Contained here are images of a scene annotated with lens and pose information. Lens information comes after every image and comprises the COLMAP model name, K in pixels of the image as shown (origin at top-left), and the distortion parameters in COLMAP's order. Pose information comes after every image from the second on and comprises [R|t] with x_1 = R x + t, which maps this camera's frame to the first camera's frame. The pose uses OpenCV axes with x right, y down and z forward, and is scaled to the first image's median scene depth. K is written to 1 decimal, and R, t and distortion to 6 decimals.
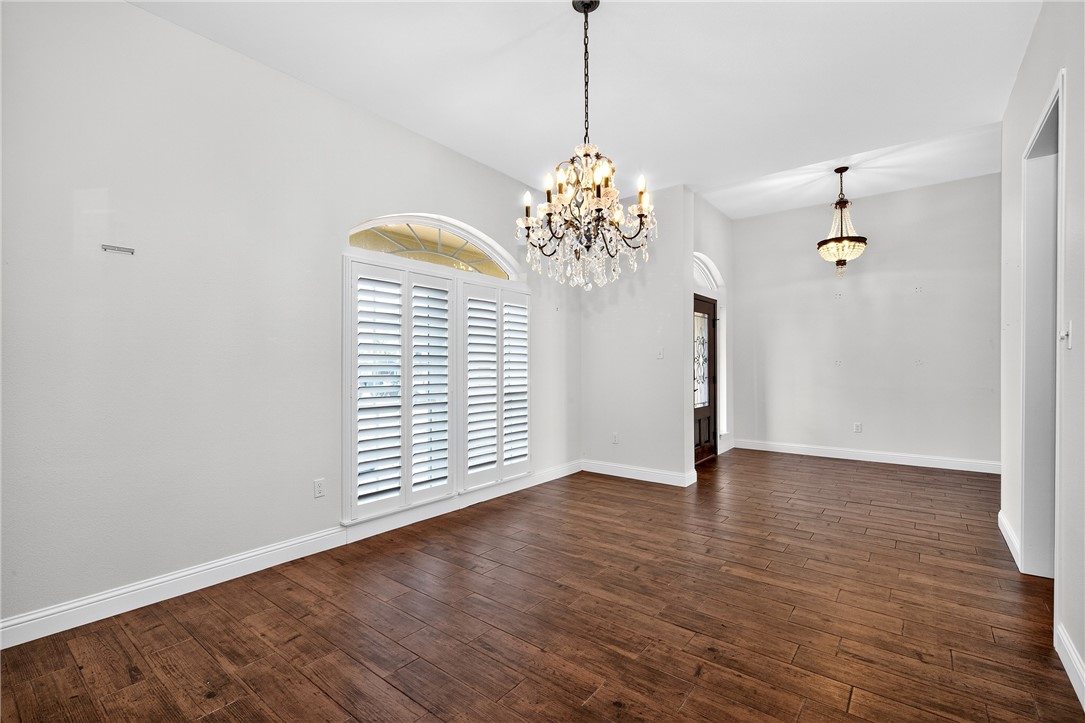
lens RADIAL K [[482.3, 0, 521.1], [0, 482.3, 366.8], [0, 0, 1]] dist [-0.002065, 0.002950]
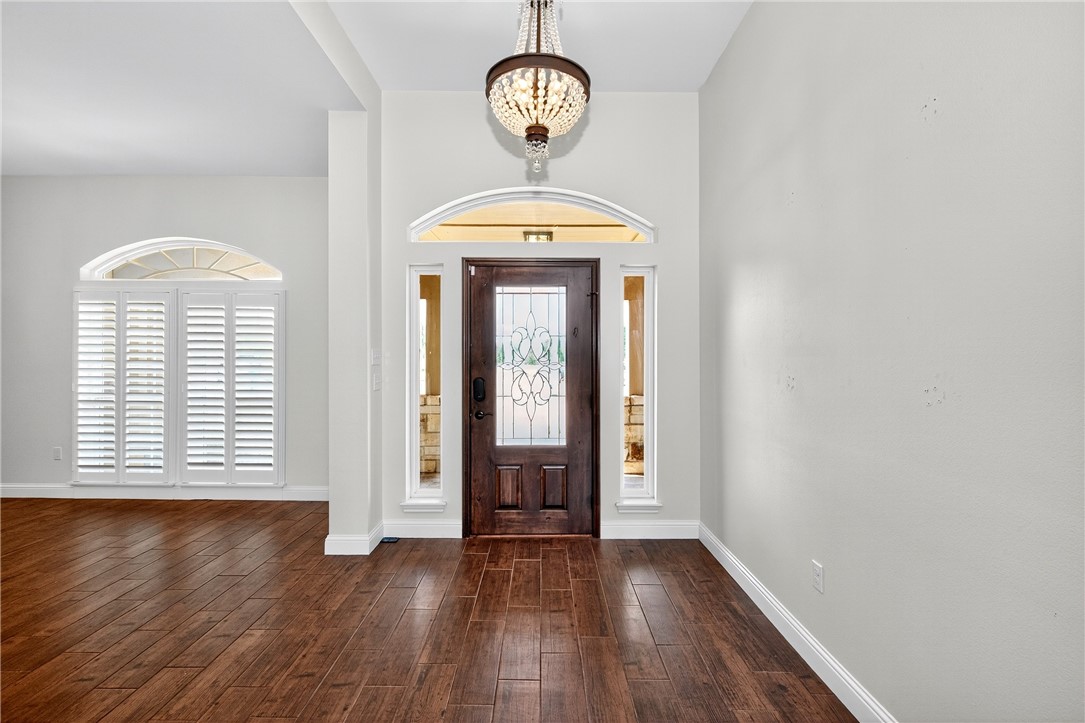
lens RADIAL K [[482.3, 0, 537.0], [0, 482.3, 358.4], [0, 0, 1]] dist [-0.002065, 0.002950]
pose [[0.619150, 0.003299, -0.785265, 1.938895], [-0.012747, 0.999902, -0.005849, -0.045855], [0.785169, 0.013631, 0.619132, 1.501326]]
